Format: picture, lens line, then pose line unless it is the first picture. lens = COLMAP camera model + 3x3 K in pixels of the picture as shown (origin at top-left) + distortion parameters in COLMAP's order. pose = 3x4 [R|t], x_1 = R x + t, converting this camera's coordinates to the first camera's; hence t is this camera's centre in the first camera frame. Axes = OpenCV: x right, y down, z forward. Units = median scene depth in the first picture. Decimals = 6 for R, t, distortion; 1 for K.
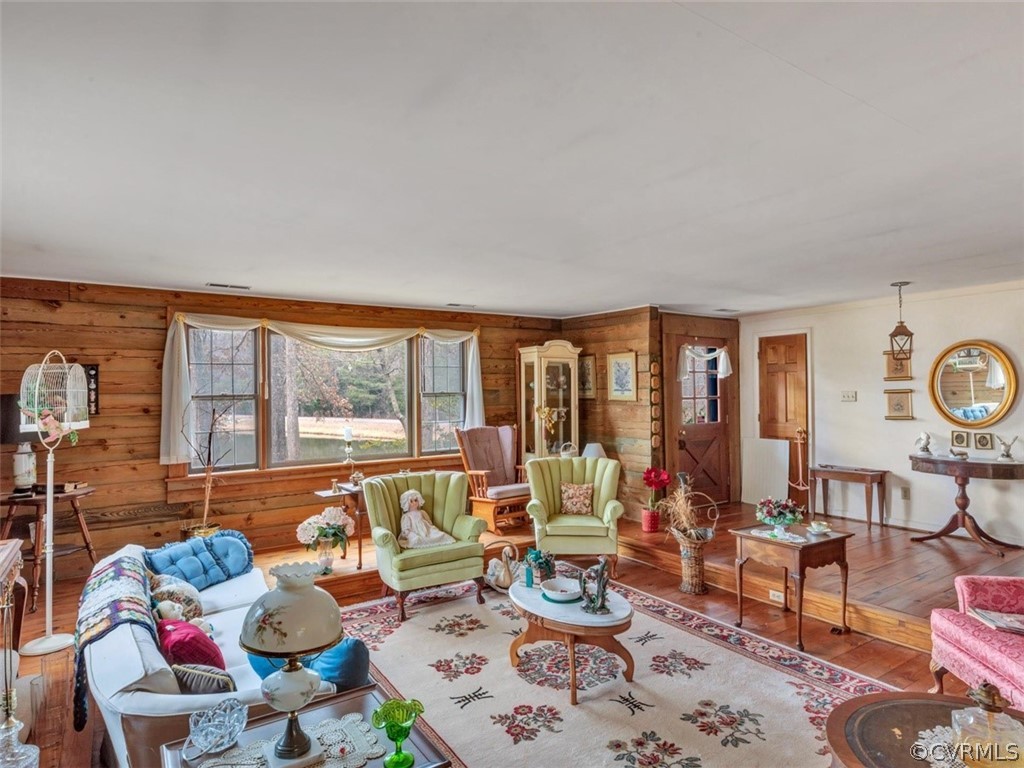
lens RADIAL K [[592.0, 0, 514.3], [0, 592.0, 380.6], [0, 0, 1]] dist [0.002315, 0.001359]
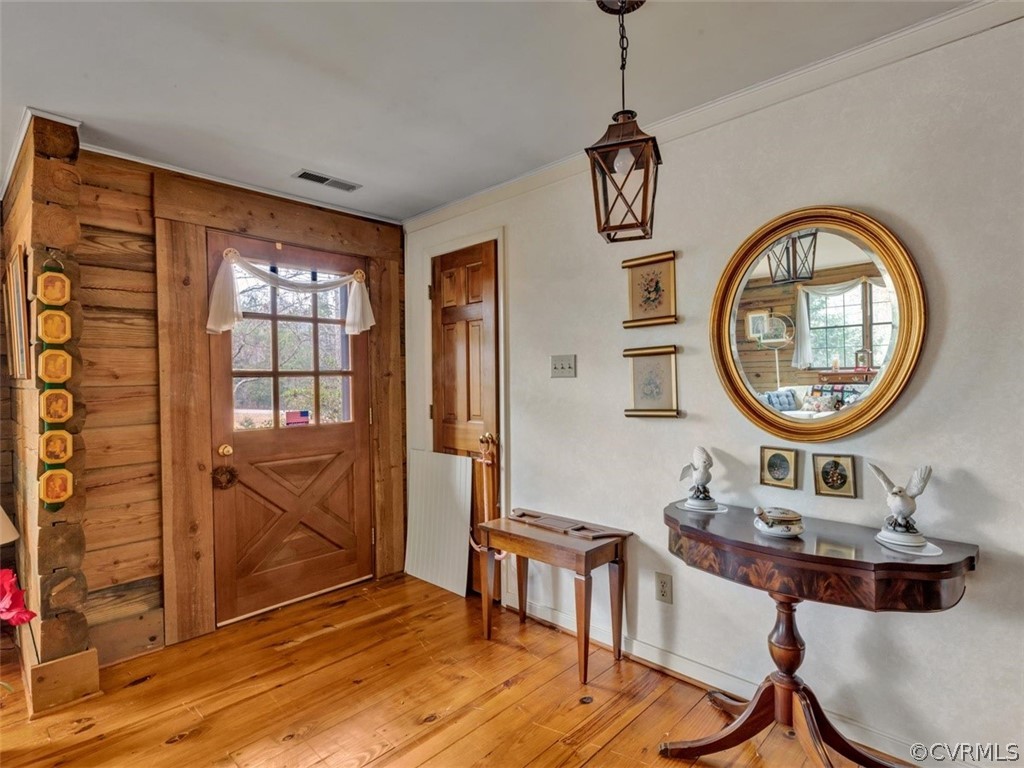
lens RADIAL K [[526.7, 0, 516.1], [0, 526.7, 379.8], [0, 0, 1]] dist [0.003714, -0.000660]
pose [[0.977668, -0.001775, 0.210150, 0.463553], [-0.001329, 0.999892, 0.014626, 0.032822], [-0.210153, -0.014579, 0.977560, 0.635201]]
